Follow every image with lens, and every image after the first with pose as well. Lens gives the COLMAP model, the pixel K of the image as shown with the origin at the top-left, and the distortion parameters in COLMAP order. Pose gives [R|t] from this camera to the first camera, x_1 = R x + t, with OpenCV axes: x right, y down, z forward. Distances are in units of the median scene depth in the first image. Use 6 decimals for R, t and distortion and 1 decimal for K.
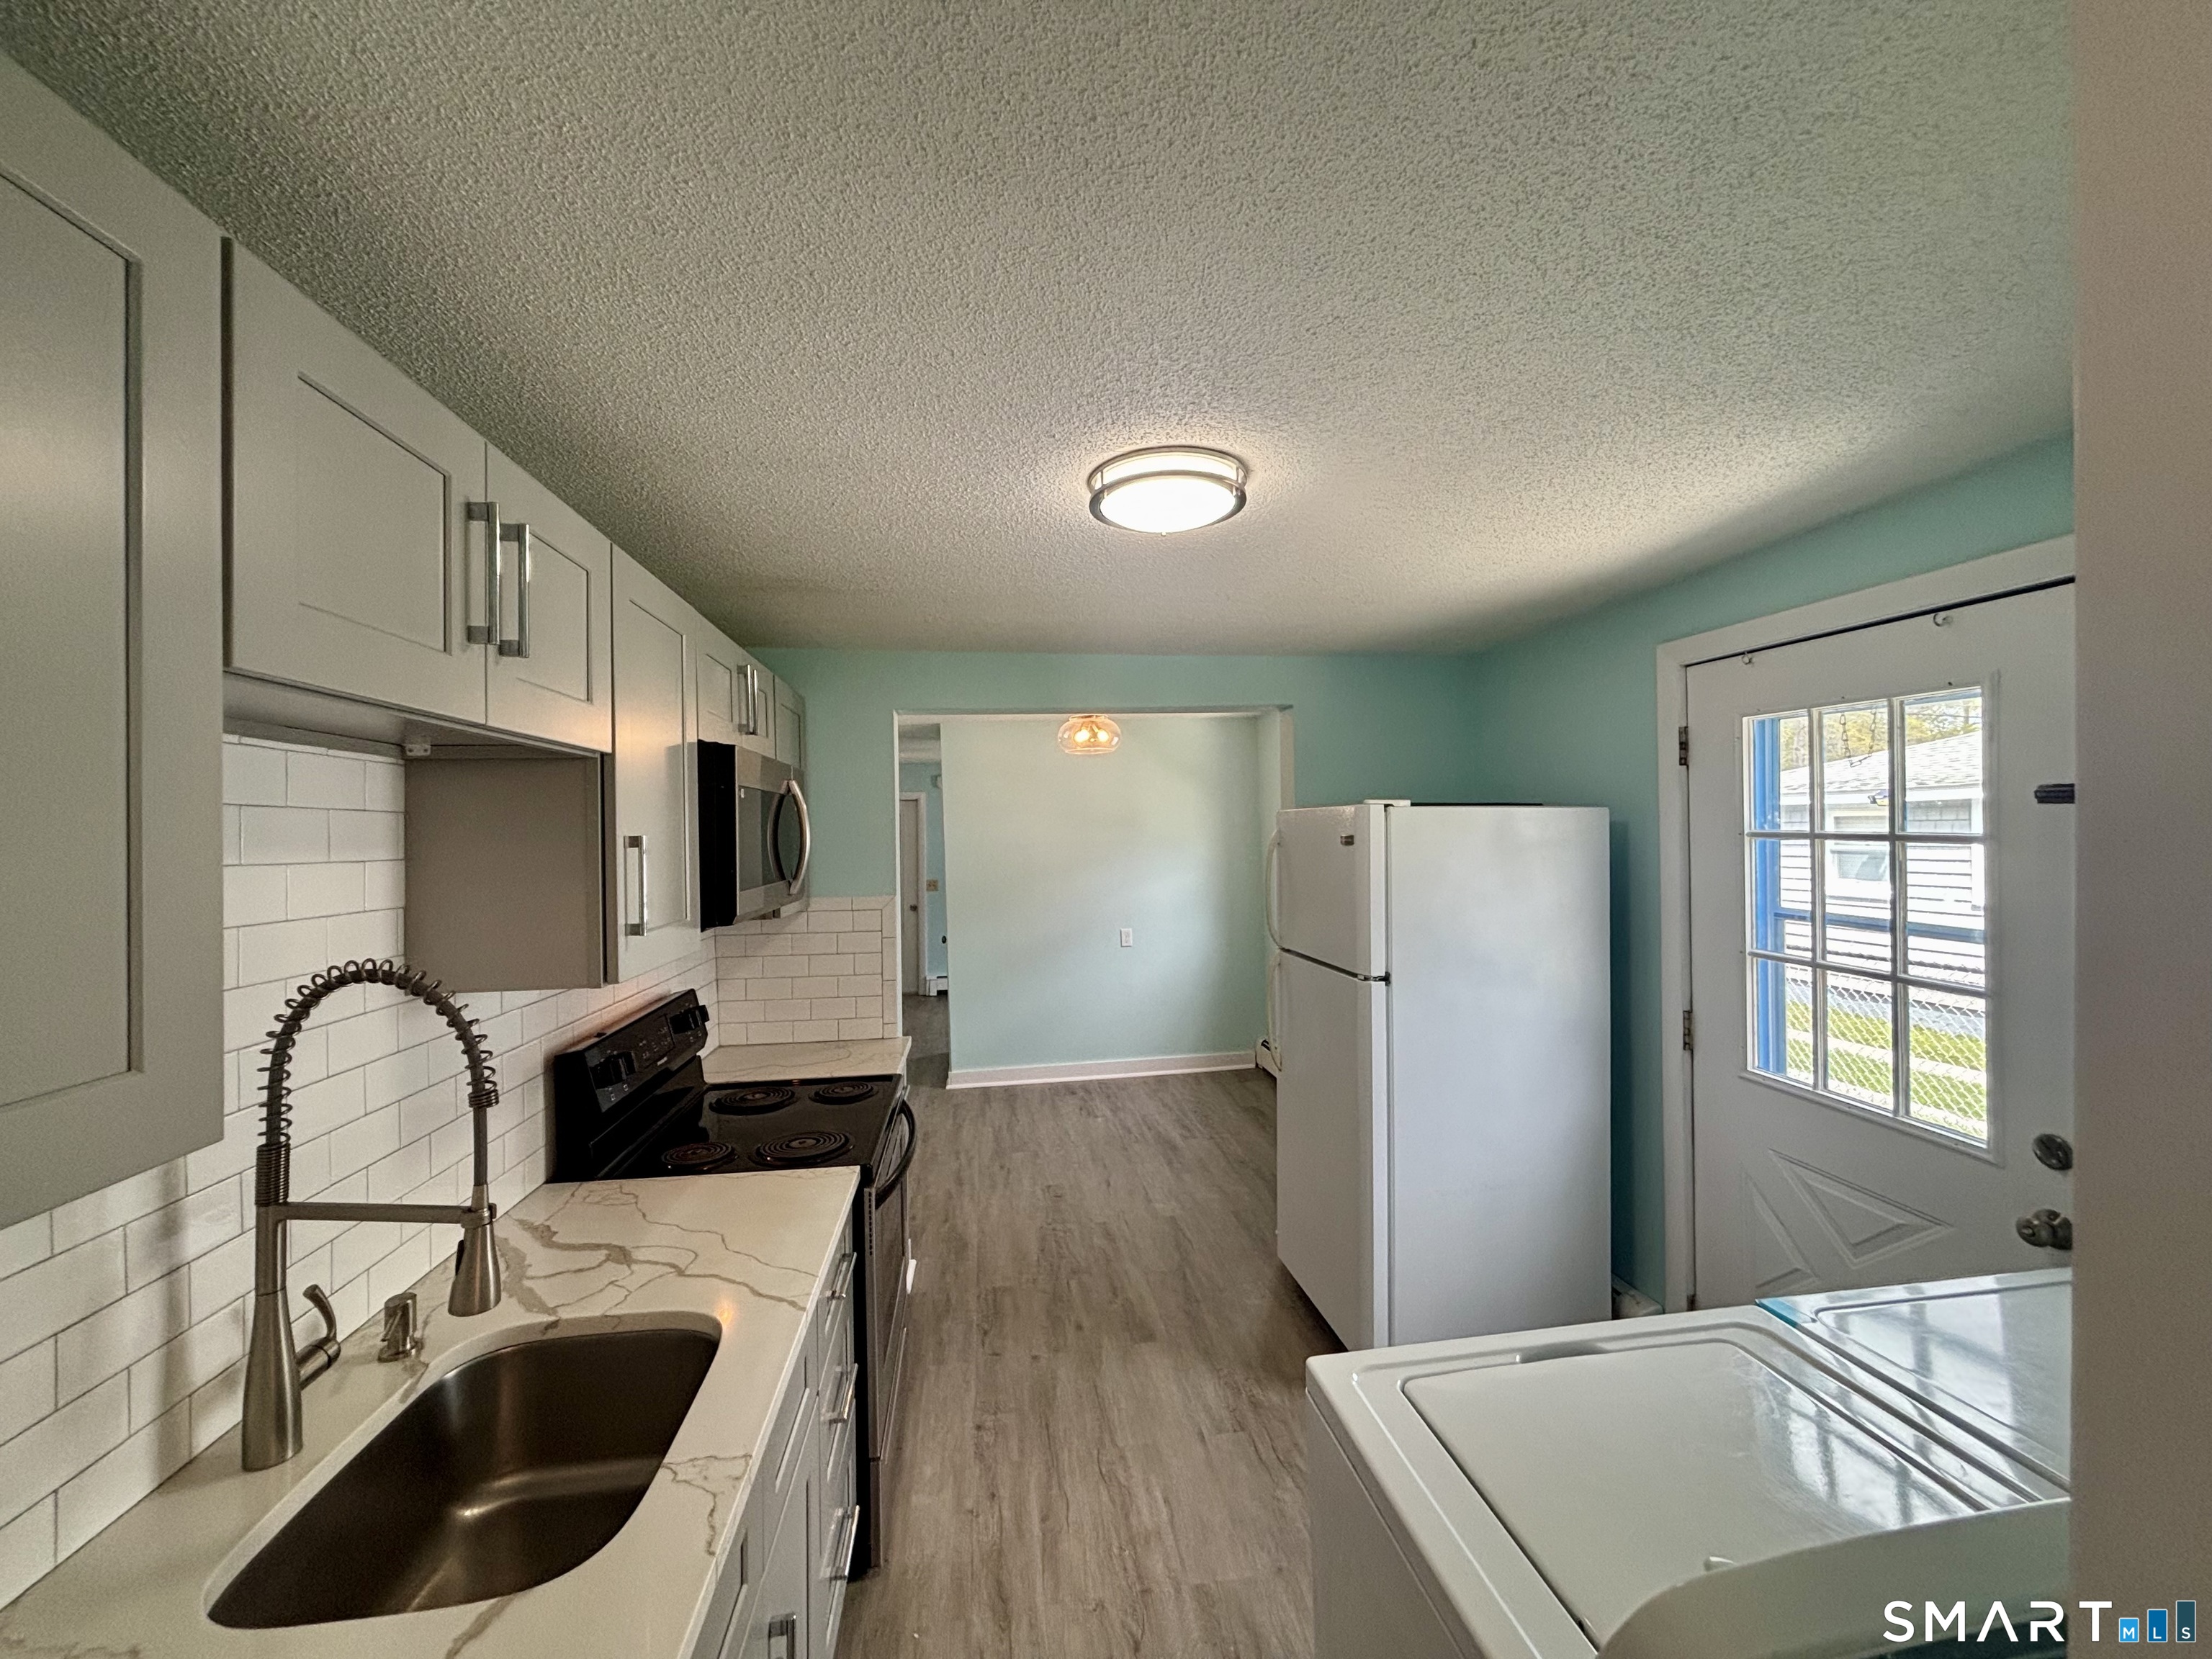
lens RADIAL K [[889.3, 0, 1111.6], [0, 889.3, 835.1], [0, 0, 1]] dist [-0.004024, 0.001505]
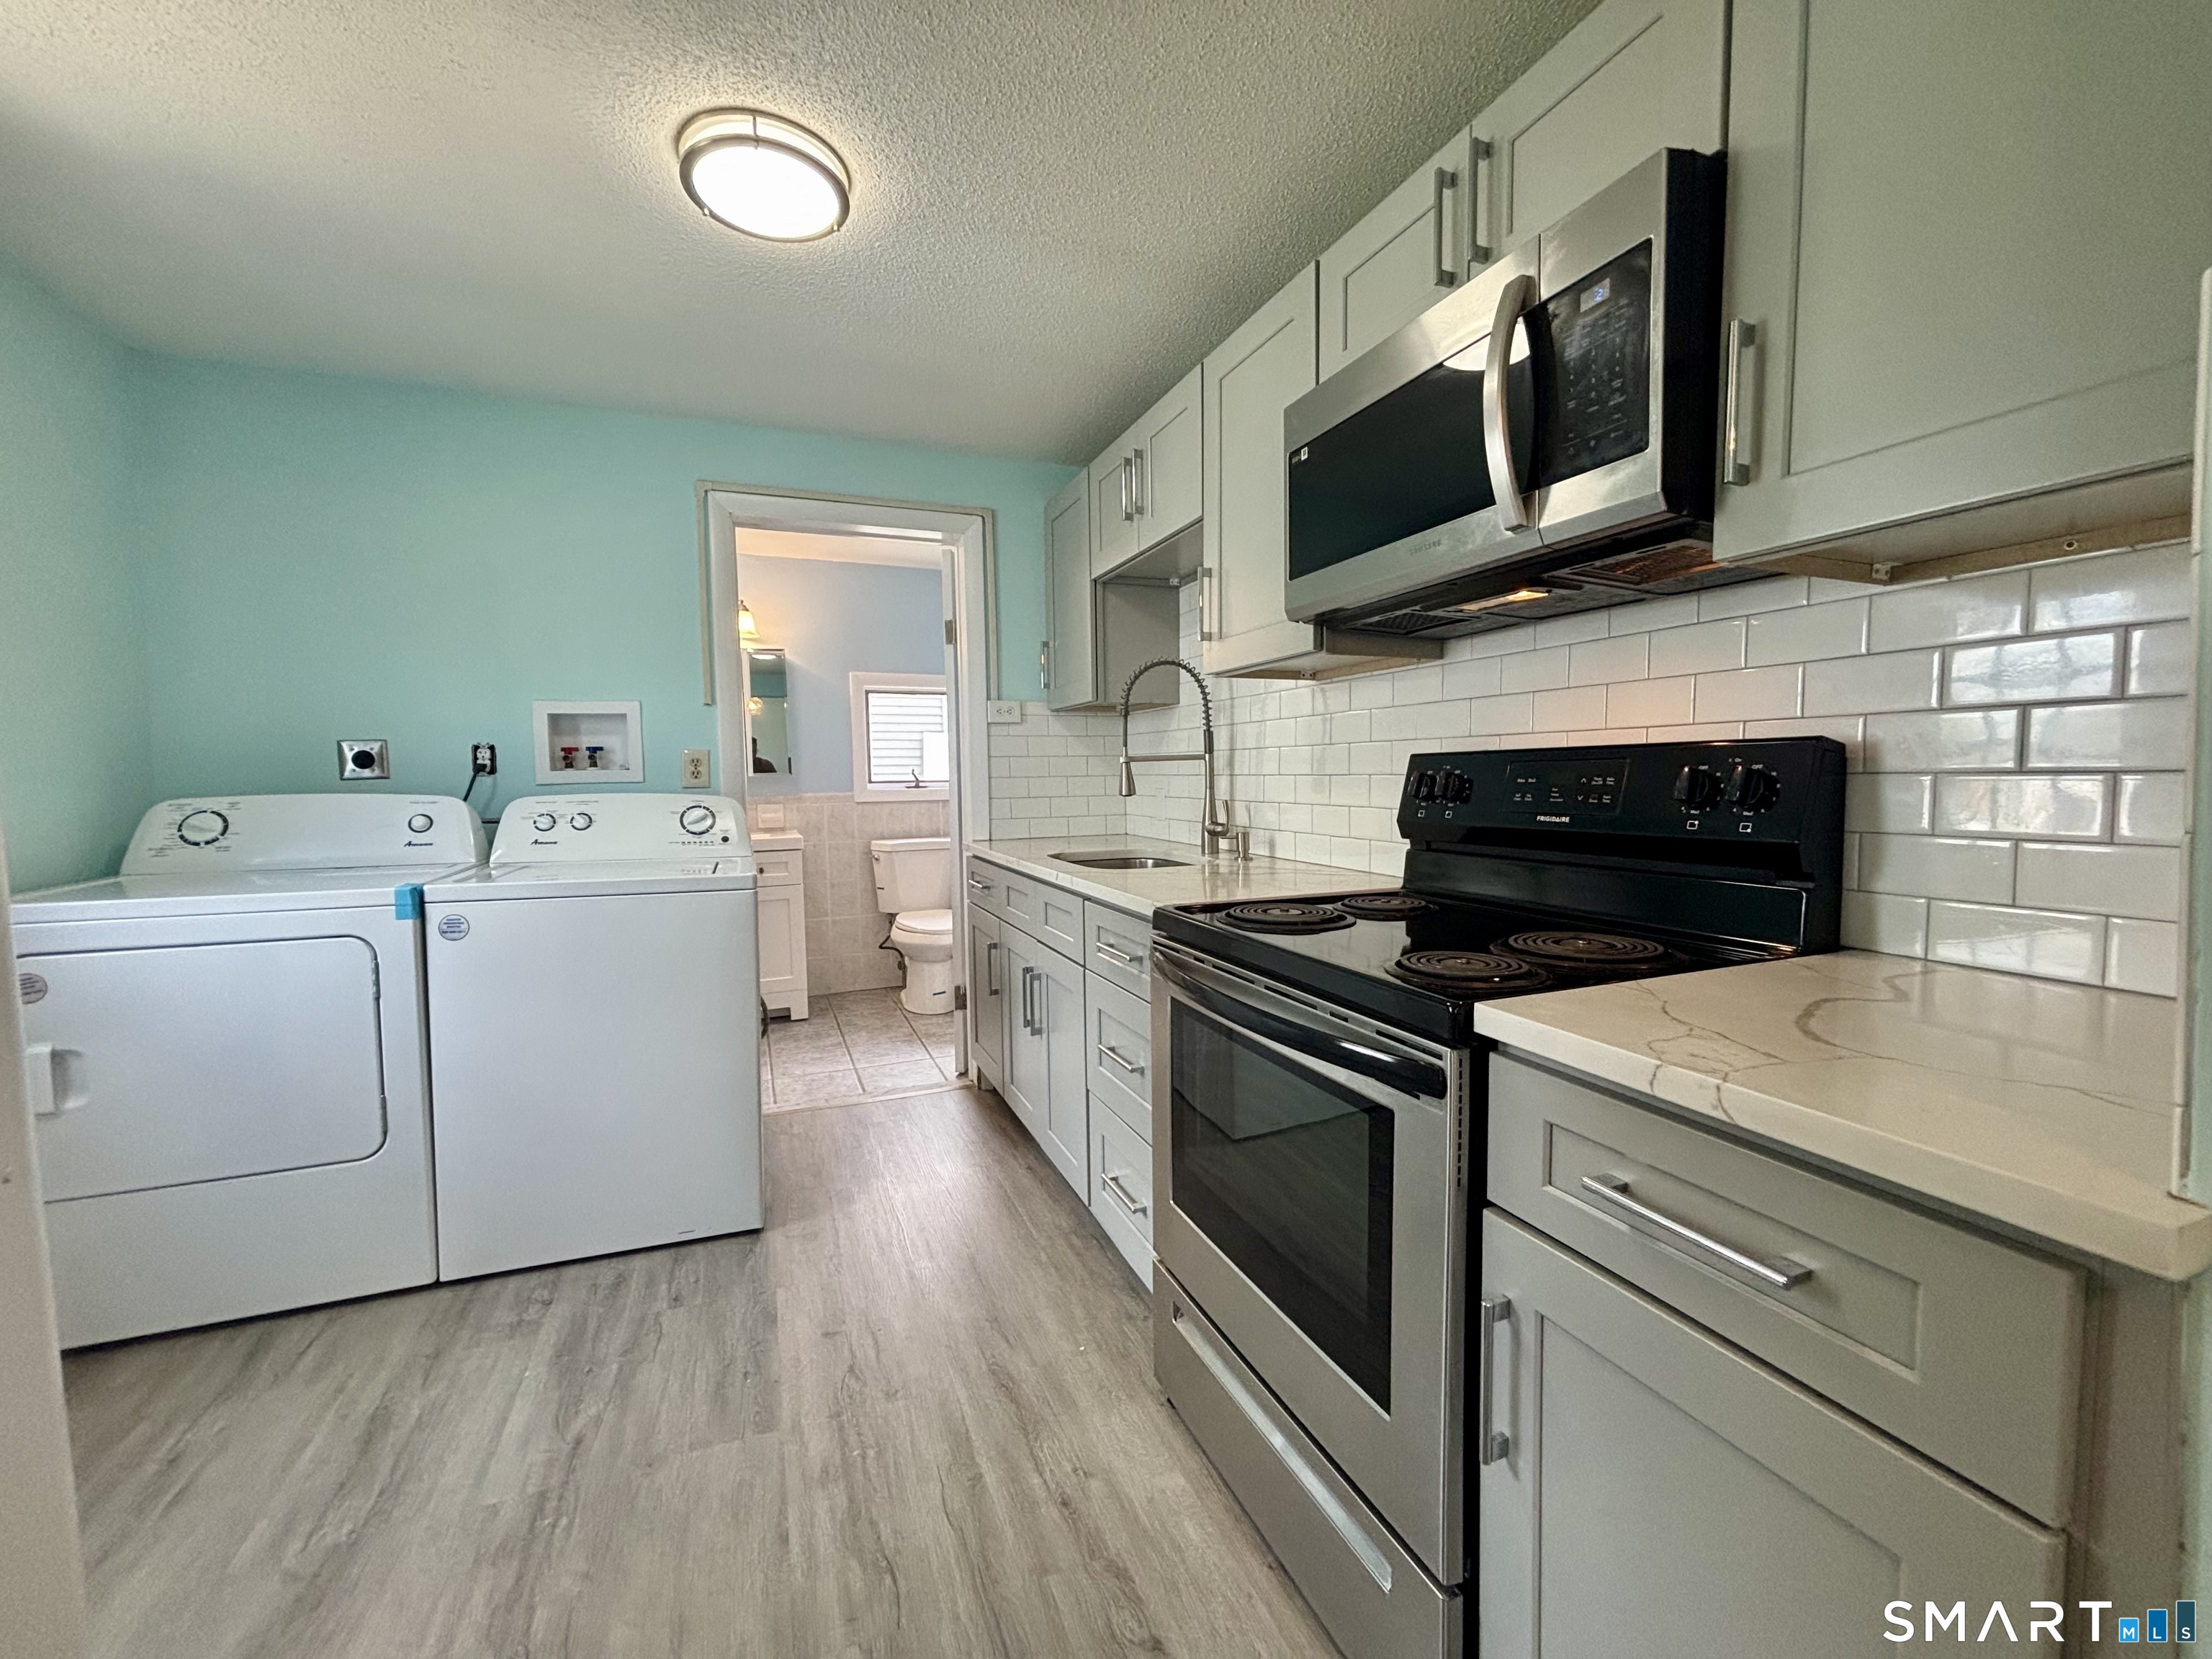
lens RADIAL K [[889.3, 0, 1097.6], [0, 889.3, 835.4], [0, 0, 1]] dist [-0.004024, 0.001505]
pose [[-0.973324, 0.047934, -0.224372, -0.036391], [0.030636, 0.996328, 0.079950, 0.219587], [0.227380, 0.070944, -0.971218, 1.636974]]
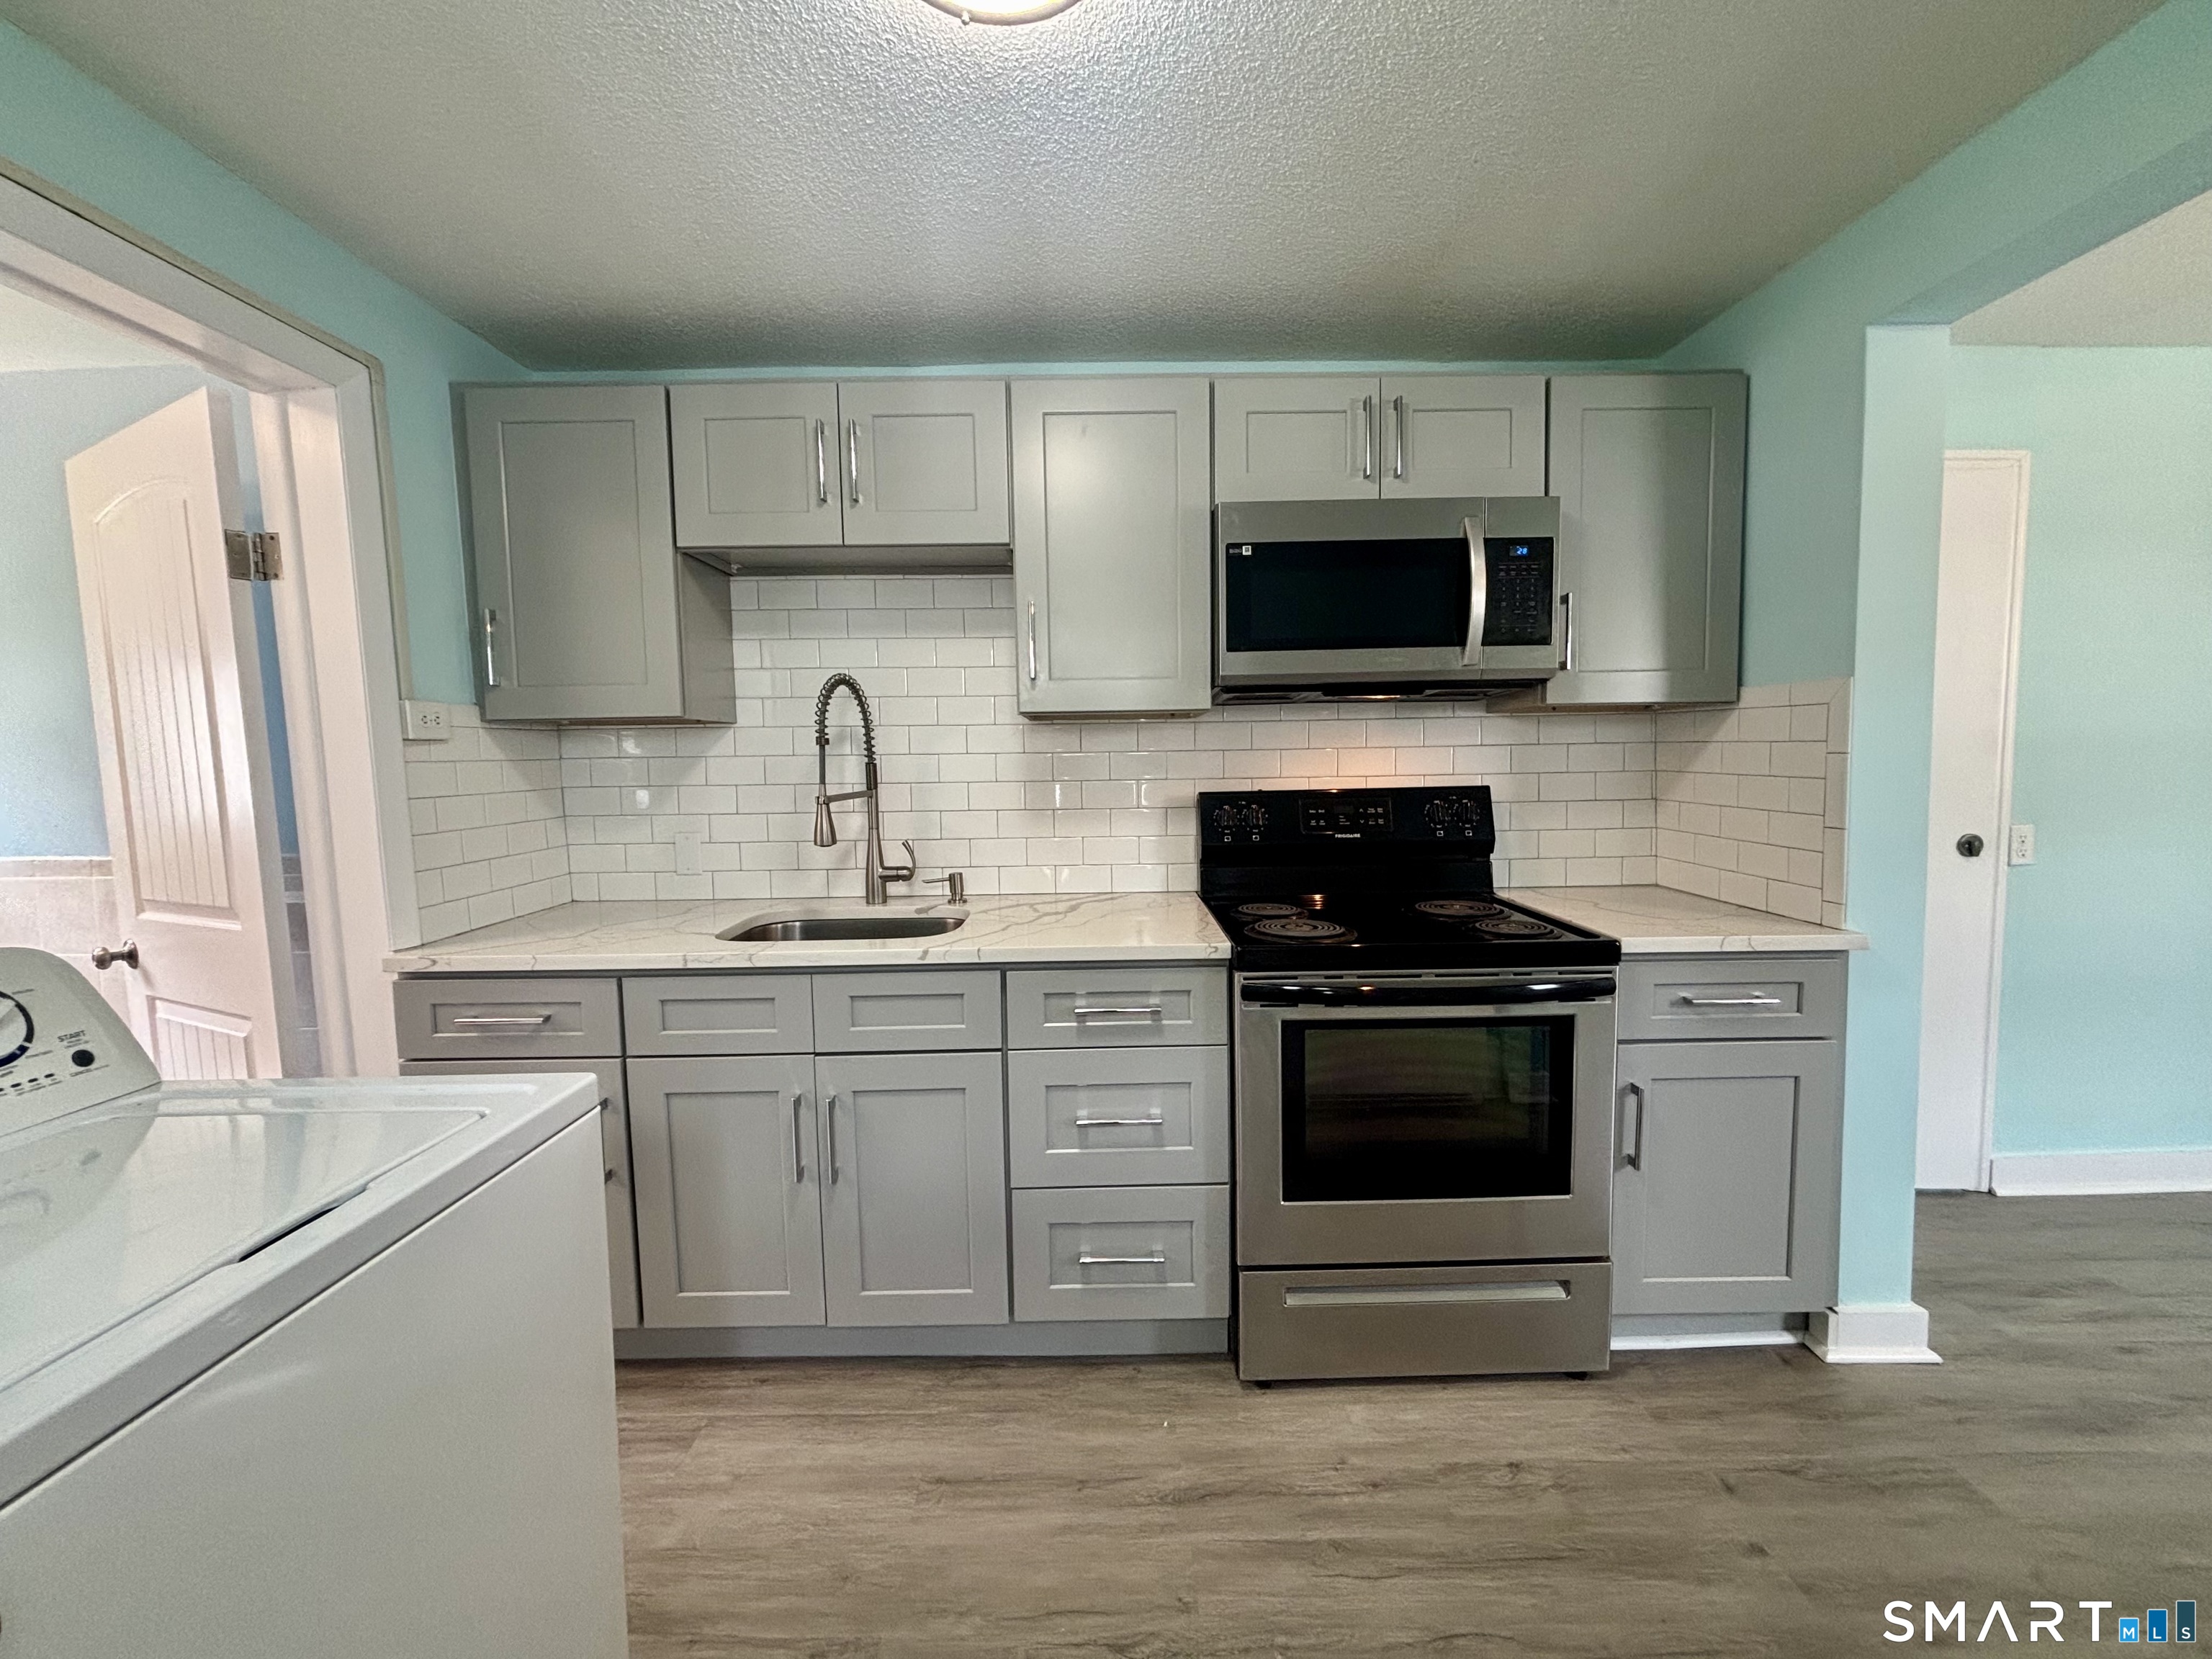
lens RADIAL K [[889.3, 0, 1106.3], [0, 889.3, 830.3], [0, 0, 1]] dist [-0.004024, 0.001505]
pose [[-0.137699, 0.108316, -0.984534, 0.554211], [0.011699, 0.994111, 0.107734, 0.147867], [0.990405, 0.003317, -0.138156, 0.907453]]
